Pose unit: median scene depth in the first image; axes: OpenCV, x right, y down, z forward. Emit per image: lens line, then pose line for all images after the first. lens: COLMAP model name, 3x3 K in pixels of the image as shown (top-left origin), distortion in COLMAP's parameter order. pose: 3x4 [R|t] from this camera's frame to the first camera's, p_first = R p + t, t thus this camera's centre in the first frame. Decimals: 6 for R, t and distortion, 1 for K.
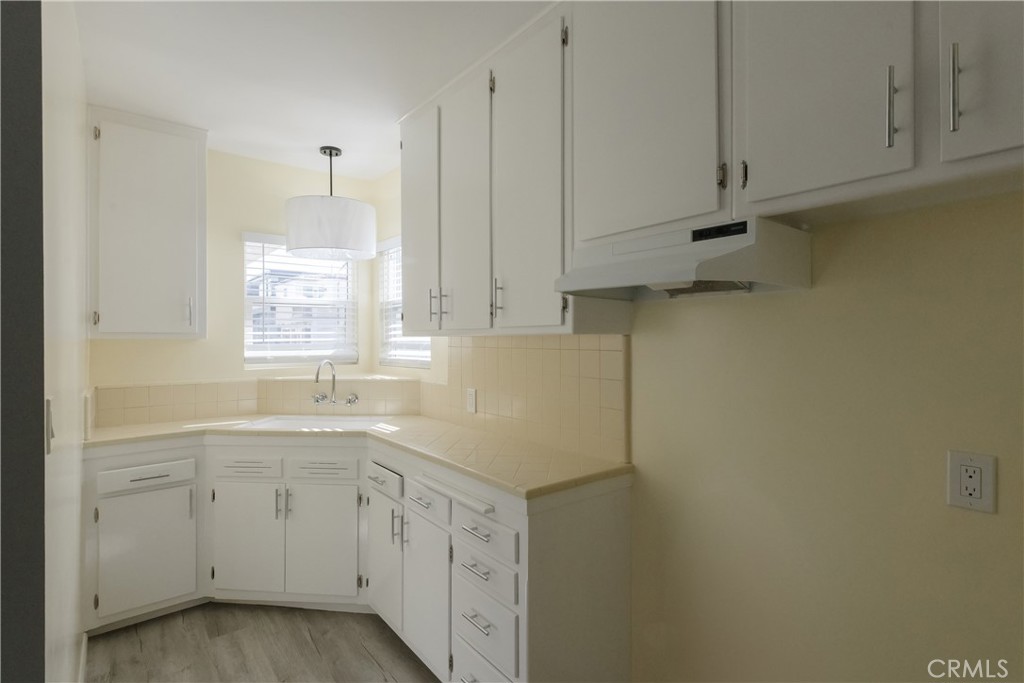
lens RADIAL K [[504.0, 0, 511.3], [0, 504.0, 339.2], [0, 0, 1]] dist [0.005833, 0.000554]
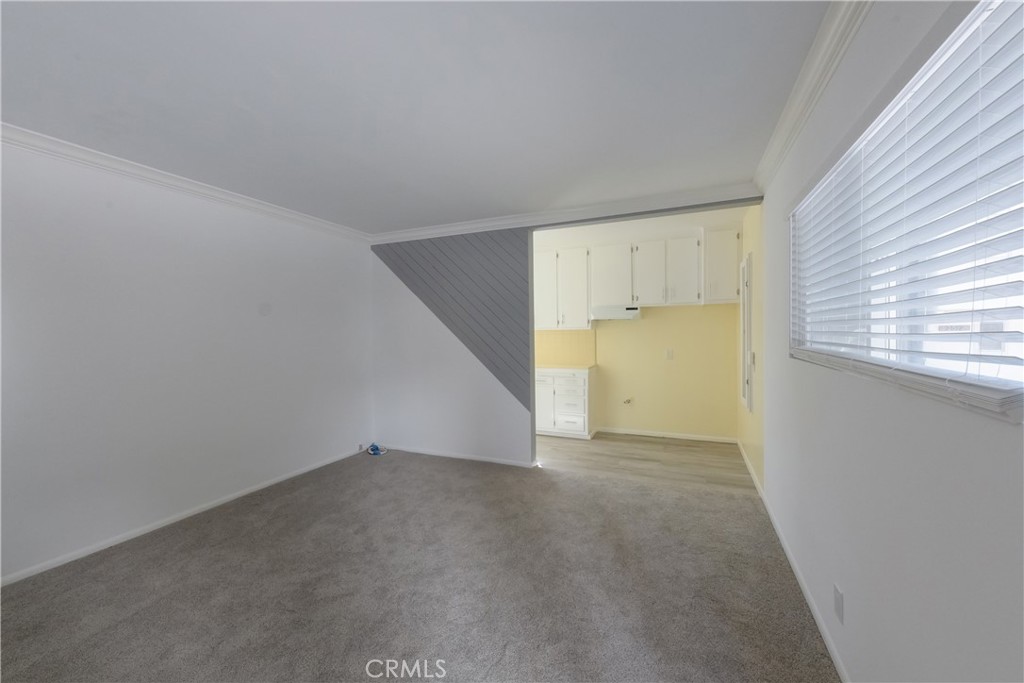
lens RADIAL K [[397.8, 0, 513.0], [0, 397.8, 337.5], [0, 0, 1]] dist [0.007159, -0.000013]
pose [[0.879583, -0.006951, 0.475696, -2.023180], [0.005503, 0.999975, 0.004436, 0.038475], [-0.475714, -0.001284, 0.879599, -1.544603]]
